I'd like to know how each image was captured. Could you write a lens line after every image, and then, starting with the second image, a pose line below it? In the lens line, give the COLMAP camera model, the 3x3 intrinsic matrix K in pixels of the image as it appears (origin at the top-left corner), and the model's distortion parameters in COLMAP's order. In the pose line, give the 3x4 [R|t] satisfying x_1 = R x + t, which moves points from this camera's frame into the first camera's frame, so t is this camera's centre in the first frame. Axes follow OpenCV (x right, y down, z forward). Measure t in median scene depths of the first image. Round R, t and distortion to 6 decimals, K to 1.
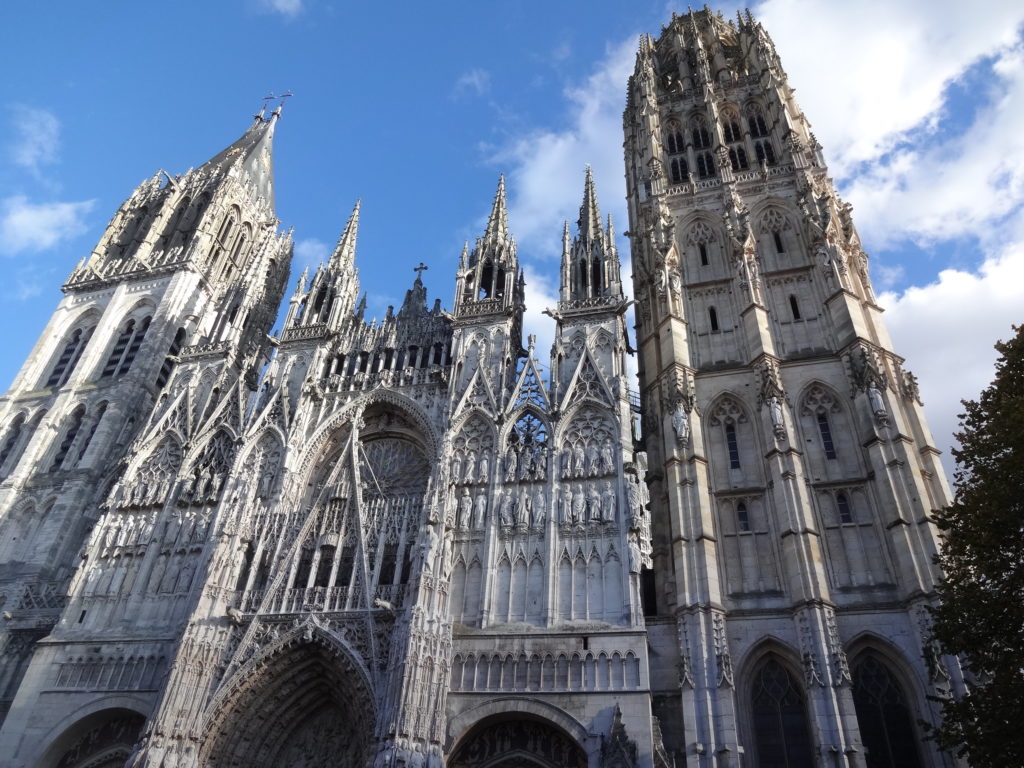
lens RADIAL K [[758.7, 0, 512.0], [0, 758.7, 384.0], [0, 0, 1]] dist [-0.008916, 0.005398]
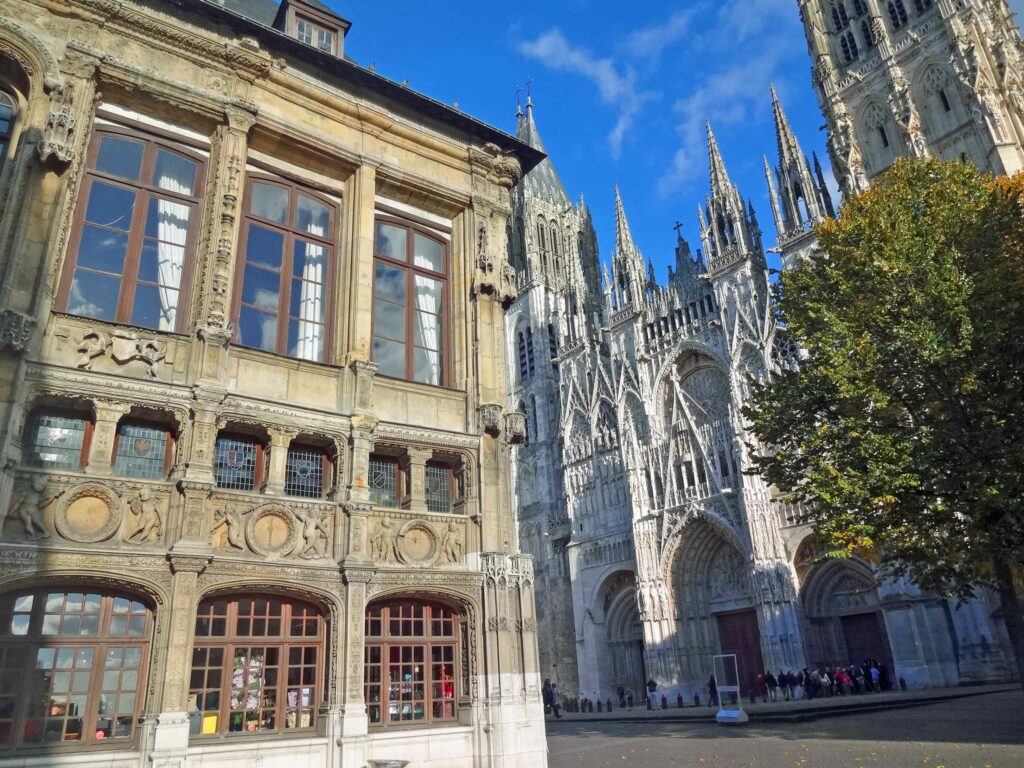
lens RADIAL K [[758.7, 0, 512.0], [0, 758.7, 384.0], [0, 0, 1]] dist [-0.008916, 0.005398]
pose [[0.795613, -0.323529, -0.512180, 0.311206], [0.452438, 0.879560, 0.147219, -0.306881], [0.402864, -0.348859, 0.846167, -0.441597]]
